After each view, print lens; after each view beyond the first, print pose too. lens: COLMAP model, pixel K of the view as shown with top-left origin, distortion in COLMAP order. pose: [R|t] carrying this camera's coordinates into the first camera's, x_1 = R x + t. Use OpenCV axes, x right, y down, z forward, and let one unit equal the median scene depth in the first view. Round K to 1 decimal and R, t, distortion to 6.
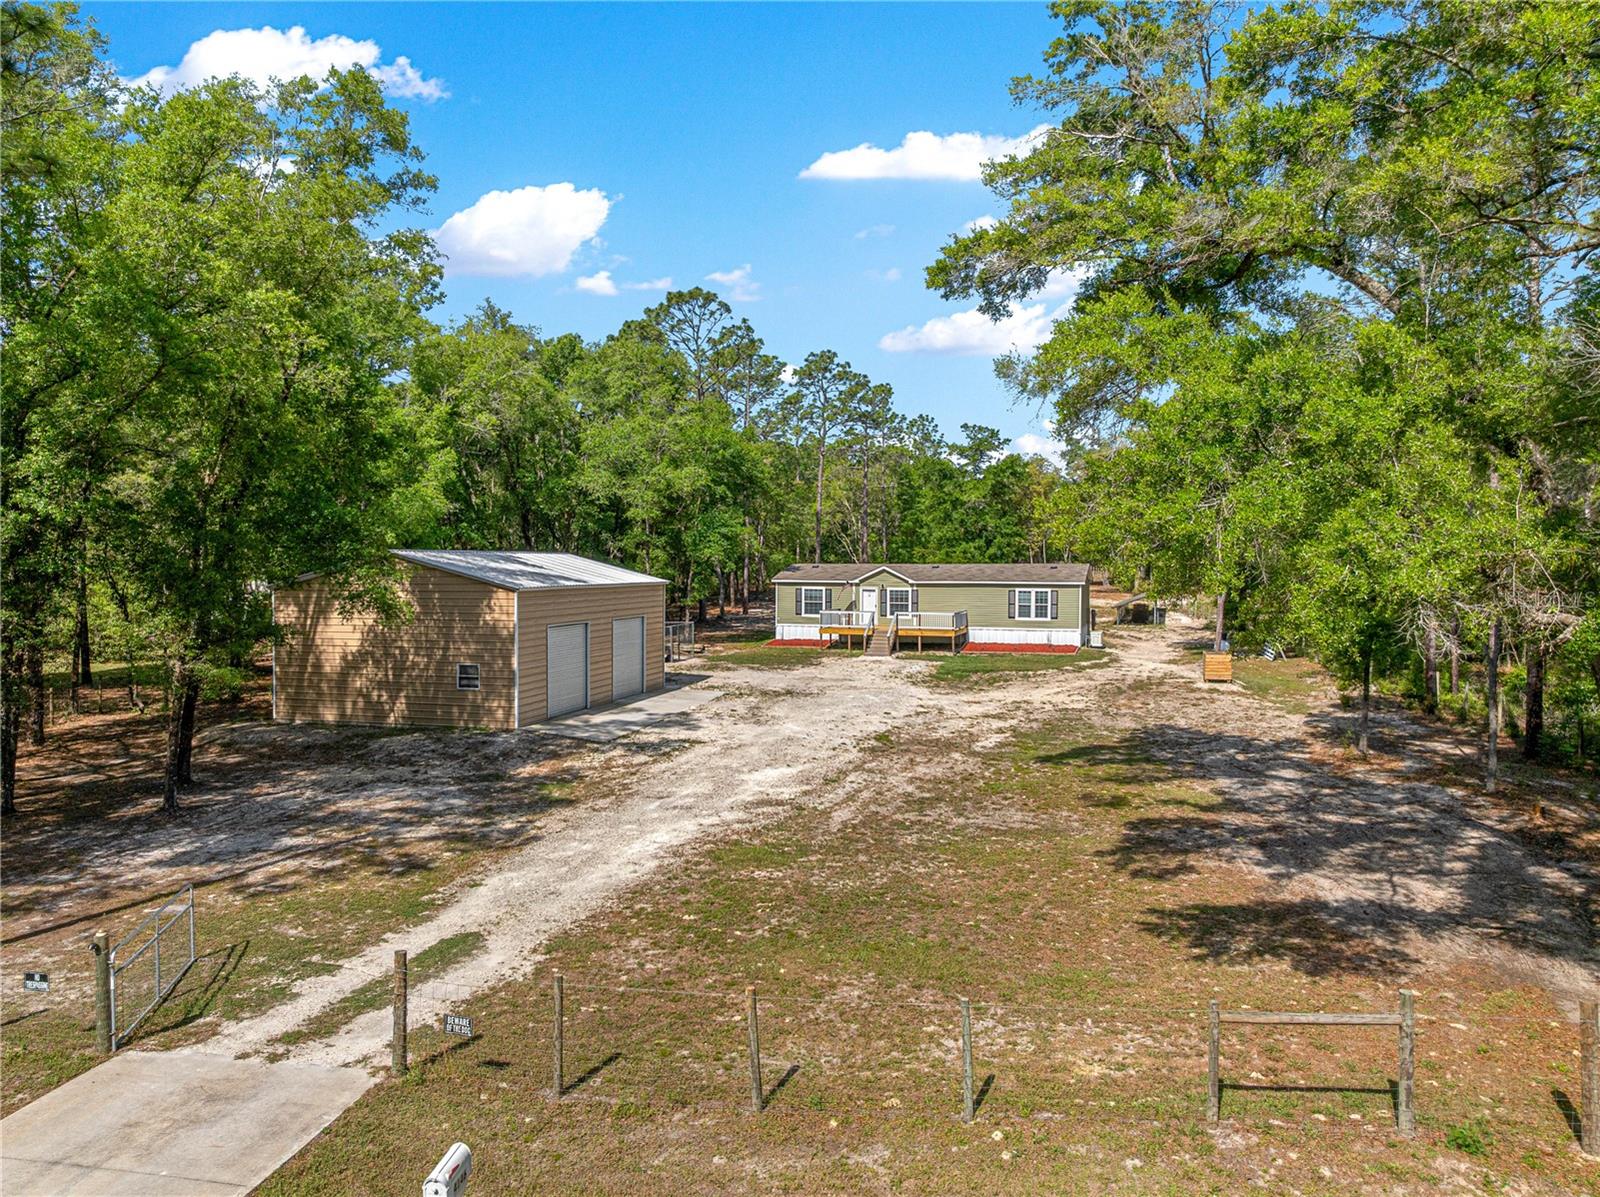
lens RADIAL K [[1127.8, 0, 792.0], [0, 1127.8, 610.6], [0, 0, 1]] dist [-0.028795, -0.001783]
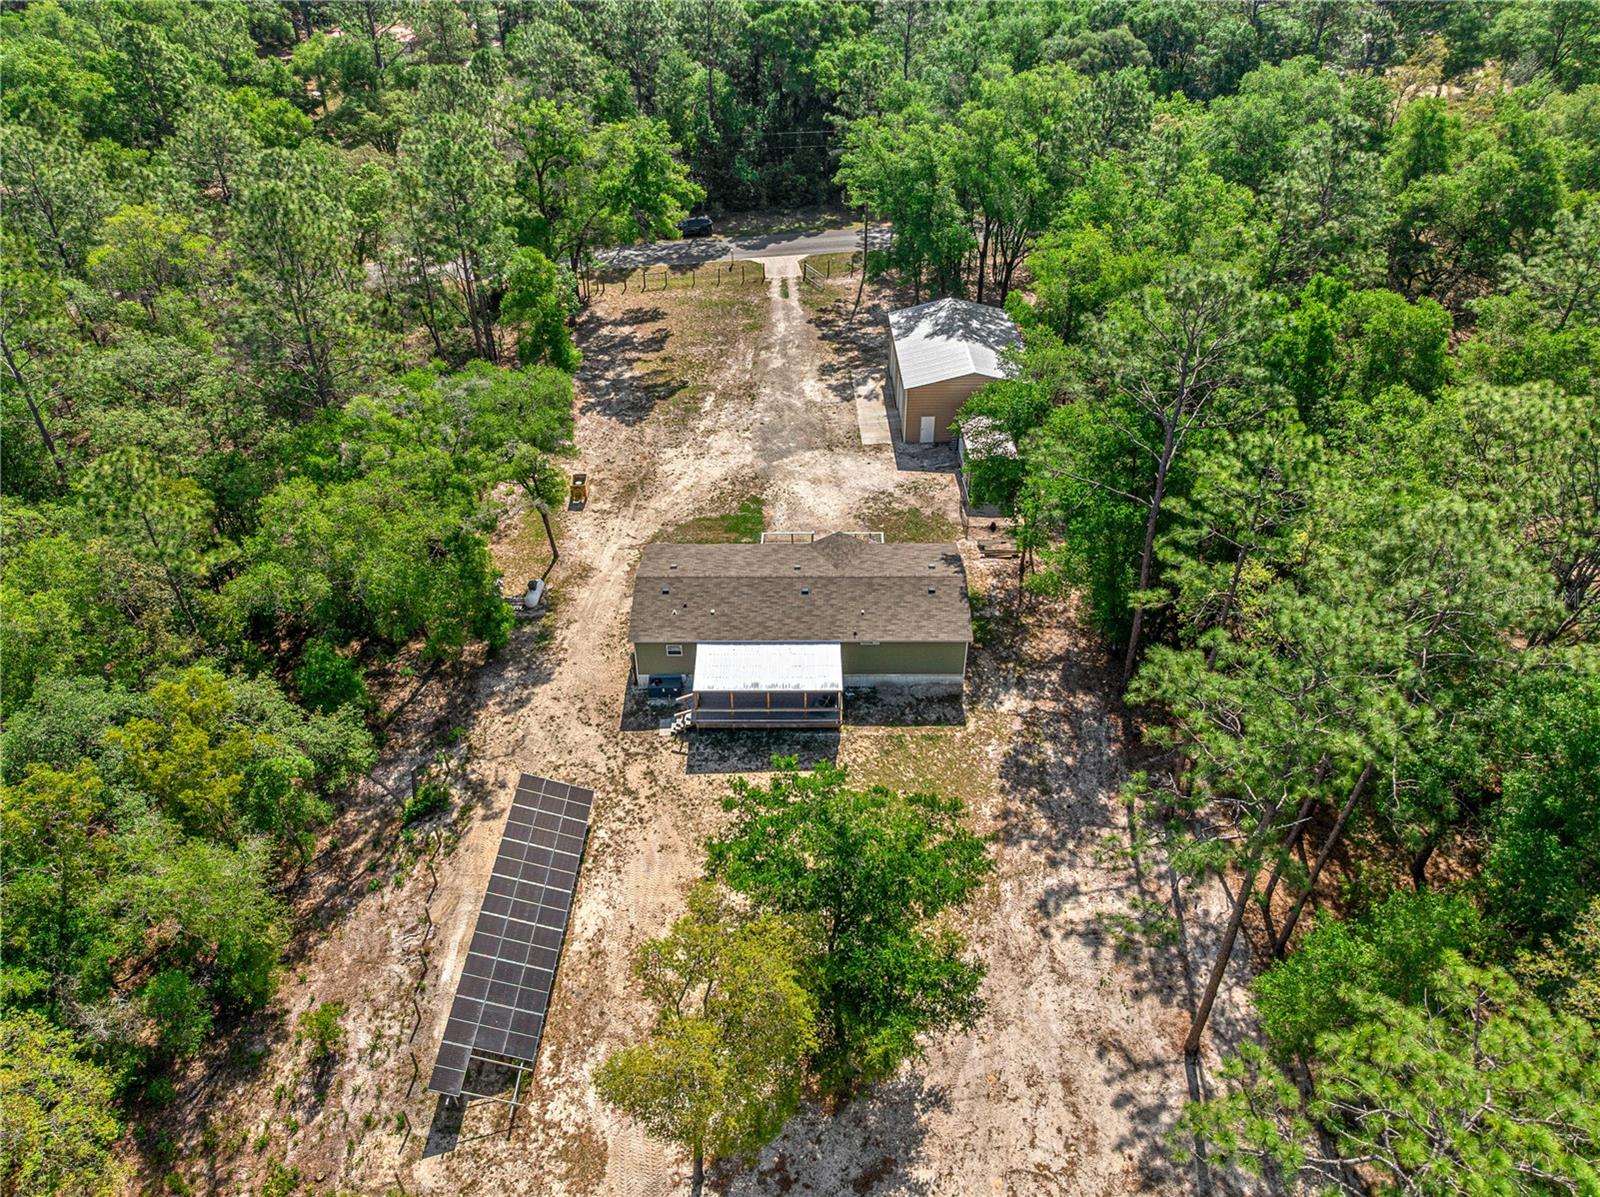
lens RADIAL K [[1125.1, 0, 801.3], [0, 1125.1, 623.1], [0, 0, 1]] dist [-0.029822, -0.004001]
pose [[-0.953673, 0.192005, -0.231606, 0.463735], [-0.012517, 0.743864, 0.668214, -0.833700], [0.300584, 0.640156, -0.707000, 2.237537]]
